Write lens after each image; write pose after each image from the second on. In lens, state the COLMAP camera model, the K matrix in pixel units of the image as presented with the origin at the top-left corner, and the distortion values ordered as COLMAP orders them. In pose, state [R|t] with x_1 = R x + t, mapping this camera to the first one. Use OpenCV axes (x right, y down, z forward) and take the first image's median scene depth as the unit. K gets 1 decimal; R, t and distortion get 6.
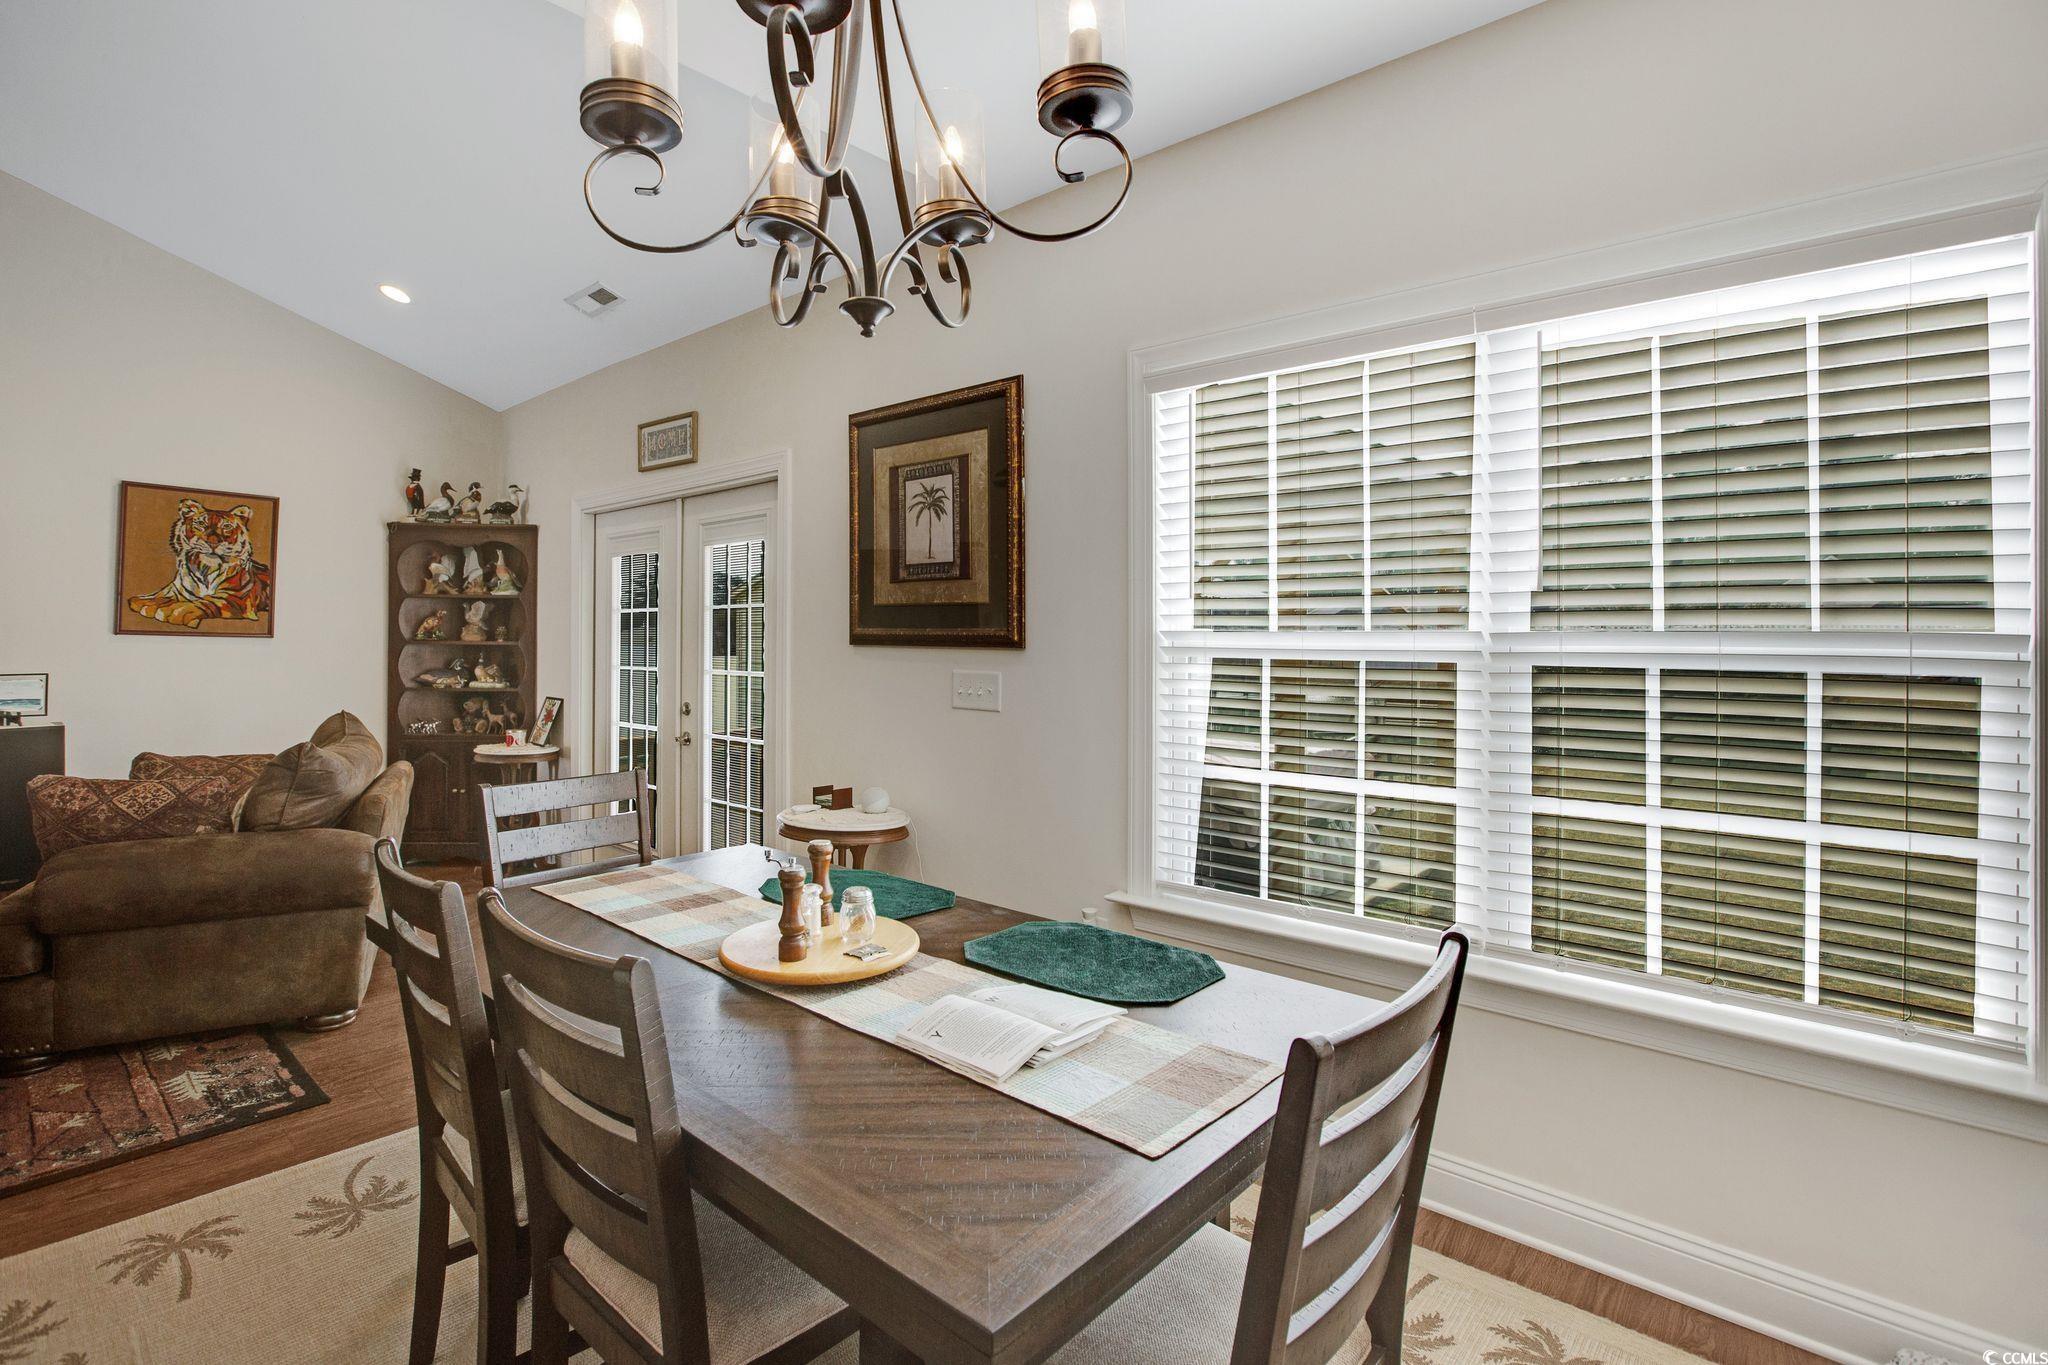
lens RADIAL K [[958.1, 0, 1012.5], [0, 958.1, 679.9], [0, 0, 1]] dist [-0.029592, 0.008053]
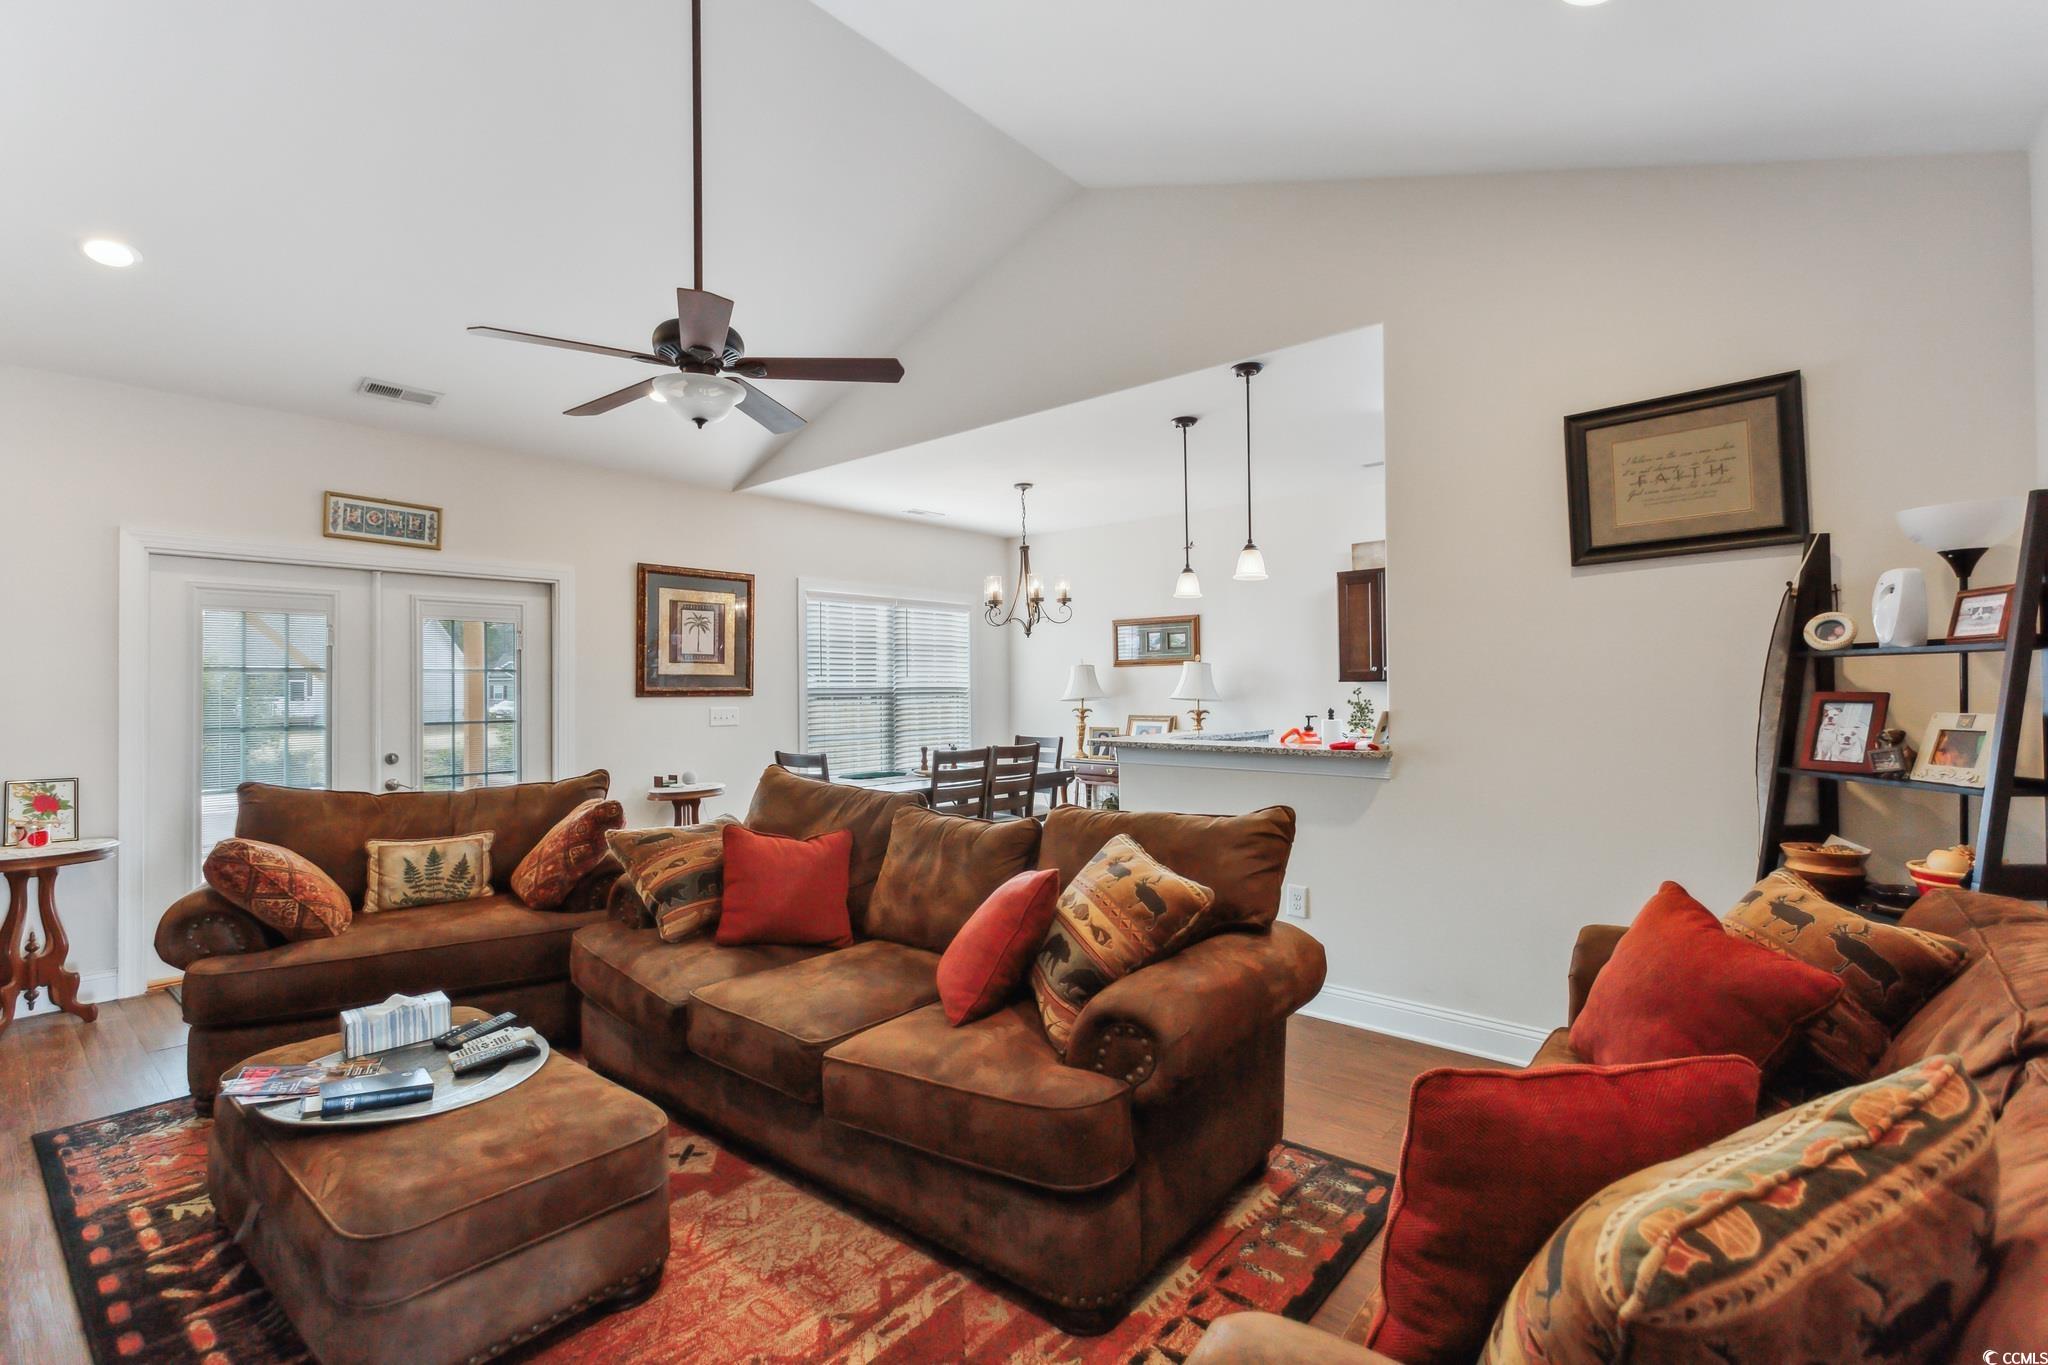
lens RADIAL K [[958.1, 0, 1012.5], [0, 958.1, 679.9], [0, 0, 1]] dist [-0.029592, 0.008053]
pose [[-0.016466, -0.000333, 0.999864, -2.104855], [0.048853, 0.998805, 0.001137, -0.039877], [-0.998670, 0.048865, -0.016430, 0.397474]]
